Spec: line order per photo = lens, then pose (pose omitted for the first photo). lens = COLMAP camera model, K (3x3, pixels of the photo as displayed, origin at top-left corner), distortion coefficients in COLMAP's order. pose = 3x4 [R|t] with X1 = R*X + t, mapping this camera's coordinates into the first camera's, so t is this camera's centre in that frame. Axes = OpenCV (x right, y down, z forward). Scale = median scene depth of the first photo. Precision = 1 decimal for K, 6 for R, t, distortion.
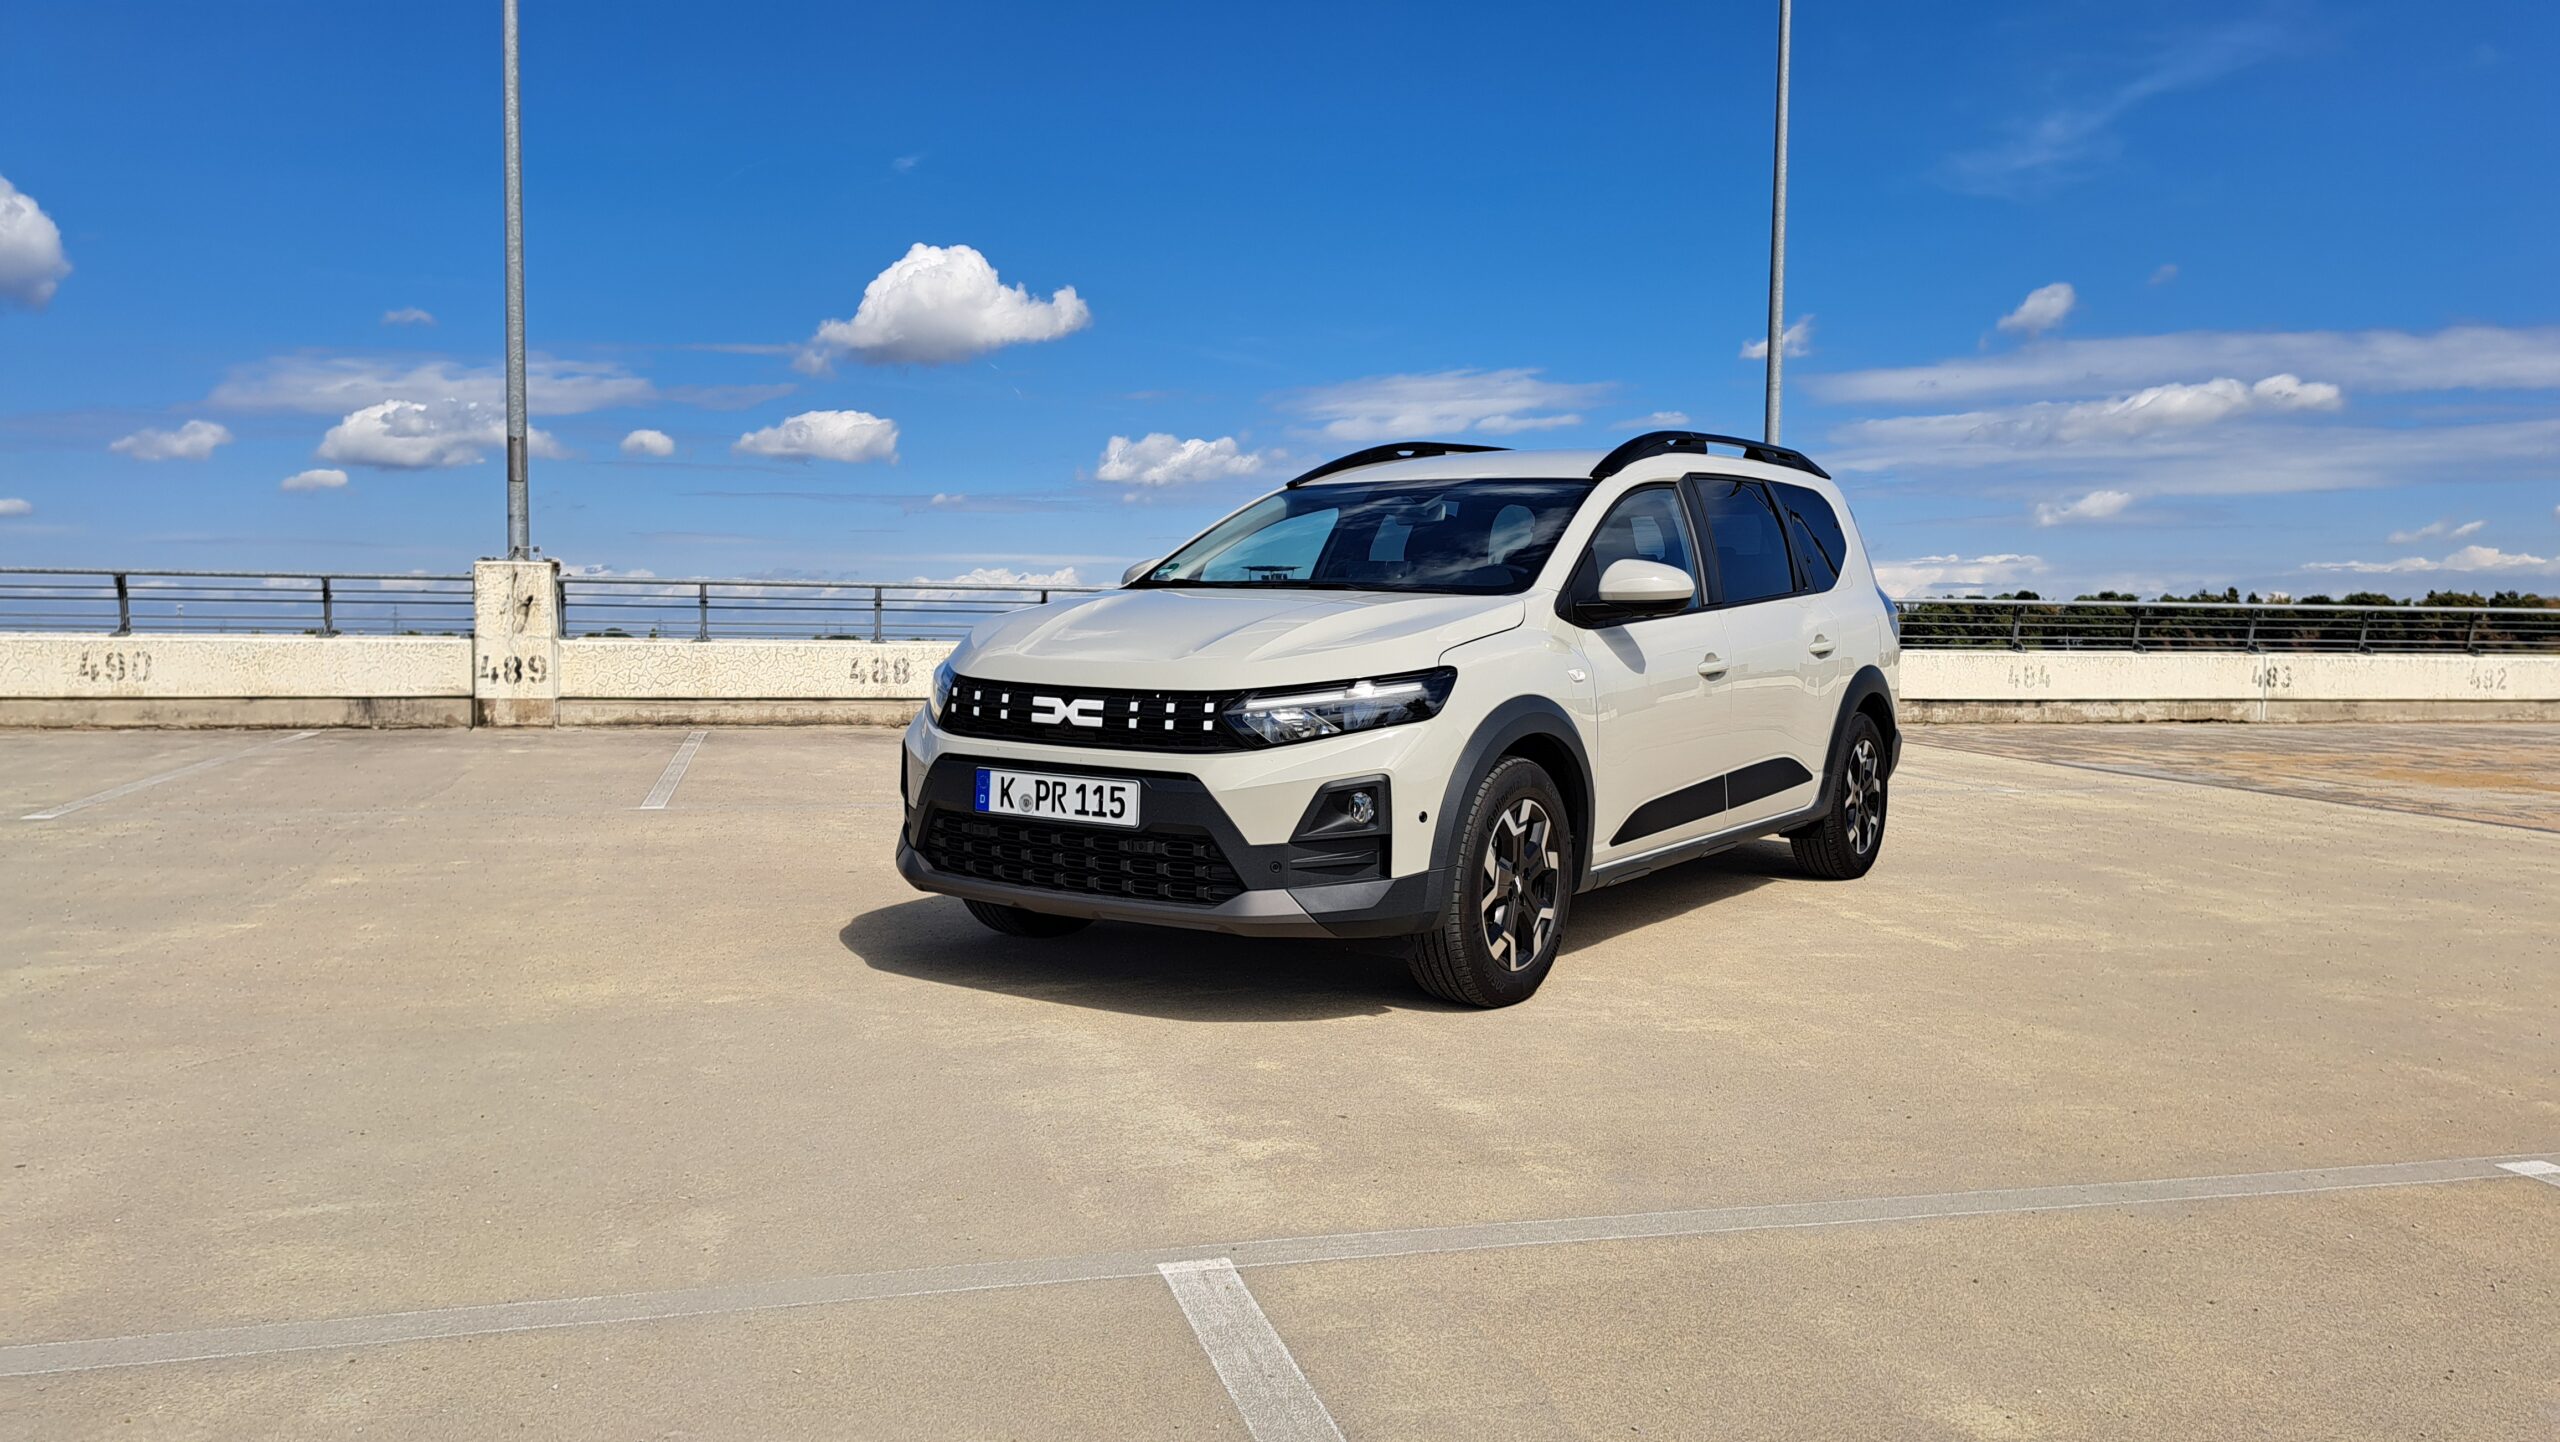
lens RADIAL K [[1981.6, 0, 1280.0], [0, 1981.6, 721.0], [0, 0, 1]] dist [-0.001211, -0.001018]
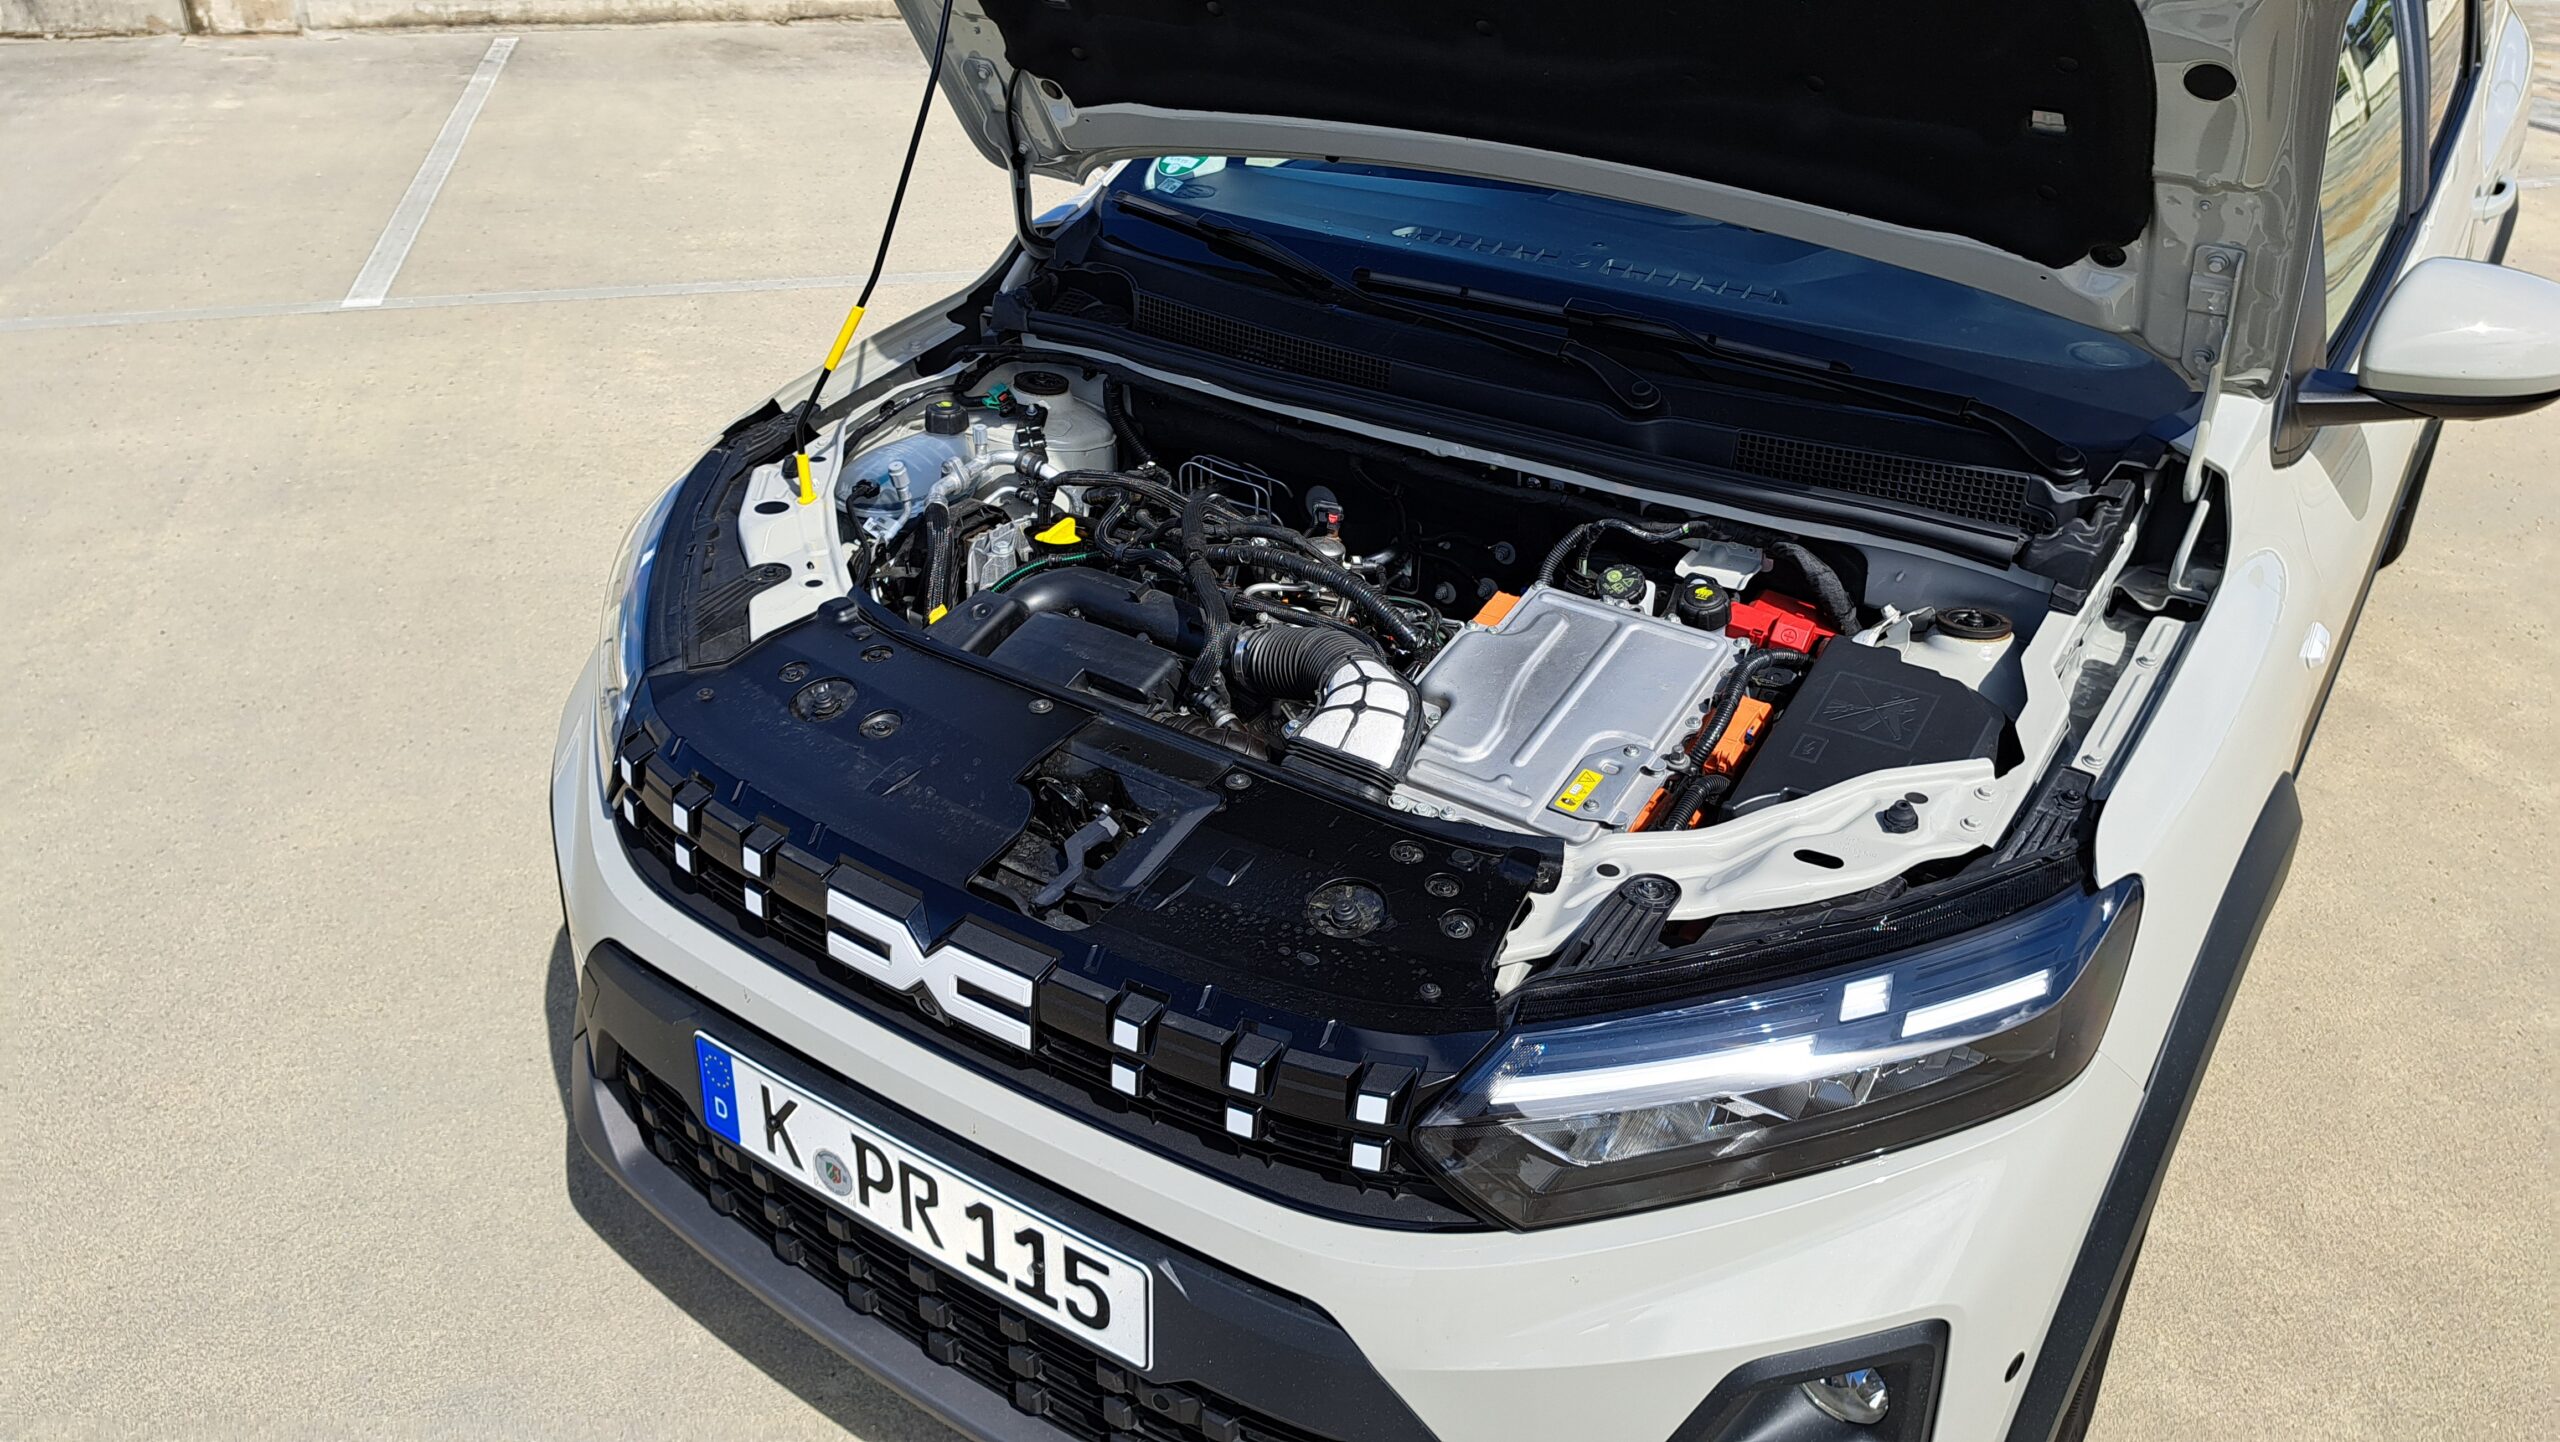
lens RADIAL K [[1981.6, 0, 1280.0], [0, 1981.6, 721.0], [0, 0, 1]] dist [-0.001211, -0.001018]
pose [[0.999983, -0.005605, 0.001757, -0.047376], [0.004388, 0.911657, 0.410929, -0.178100], [-0.003905, -0.410914, 0.911666, 0.703100]]
